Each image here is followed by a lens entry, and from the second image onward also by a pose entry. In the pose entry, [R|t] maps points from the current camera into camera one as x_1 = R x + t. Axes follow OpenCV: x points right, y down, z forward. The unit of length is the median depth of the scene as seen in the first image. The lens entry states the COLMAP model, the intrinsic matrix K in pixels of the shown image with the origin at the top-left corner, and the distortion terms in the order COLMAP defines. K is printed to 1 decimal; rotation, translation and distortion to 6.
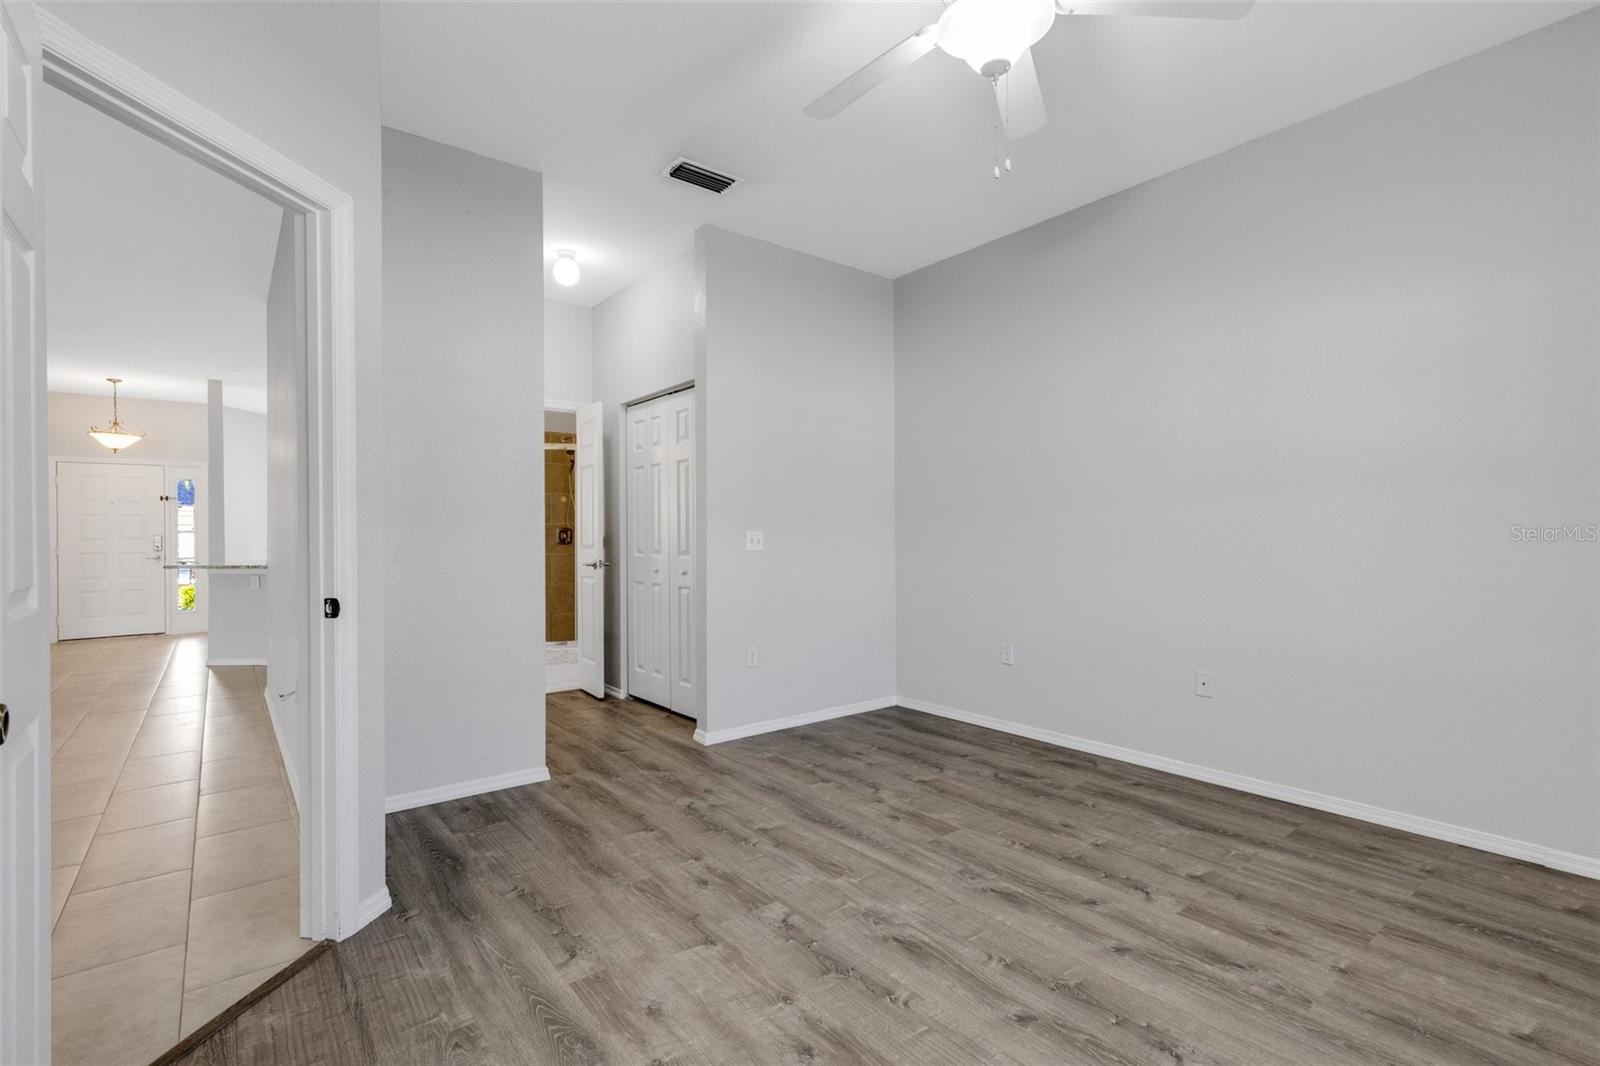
lens RADIAL K [[729.3, 0, 801.8], [0, 729.3, 531.4], [0, 0, 1]] dist [0.009917, -0.000784]
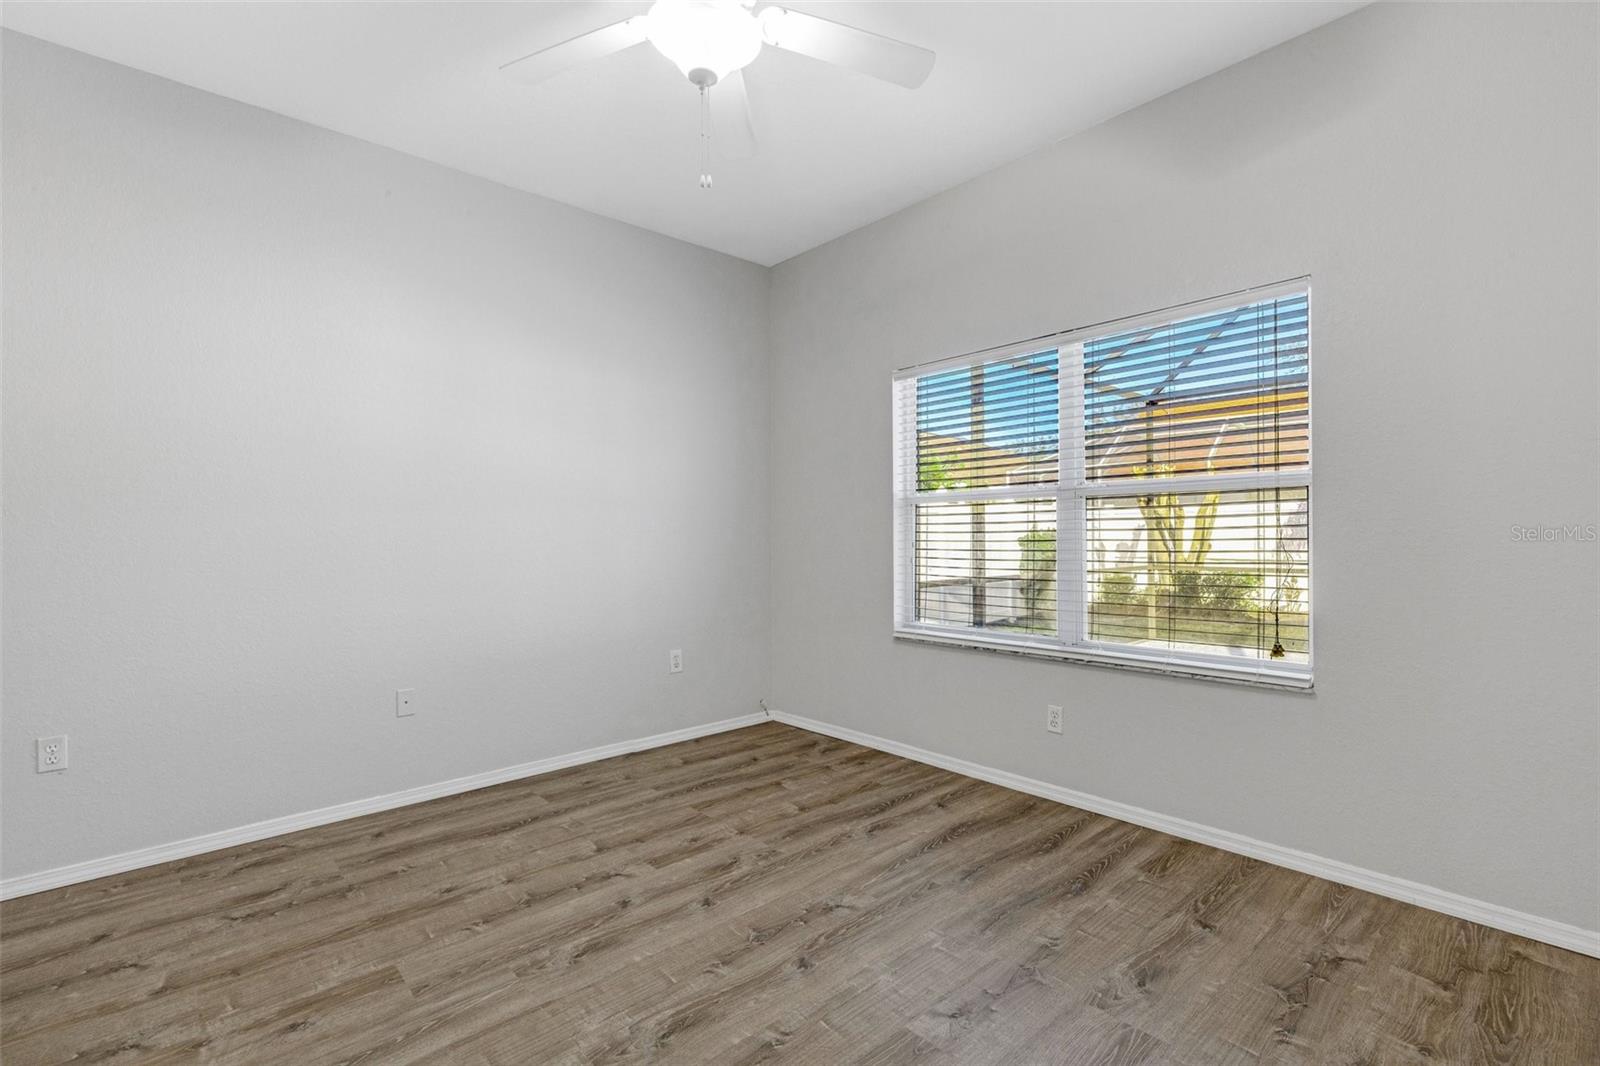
lens RADIAL K [[729.3, 0, 801.8], [0, 729.3, 531.4], [0, 0, 1]] dist [0.009917, -0.000784]
pose [[-0.058840, 0.012031, 0.998195, -0.562496], [0.007076, 0.999907, -0.011634, 0.001862], [-0.998242, 0.006379, -0.058919, 0.708476]]
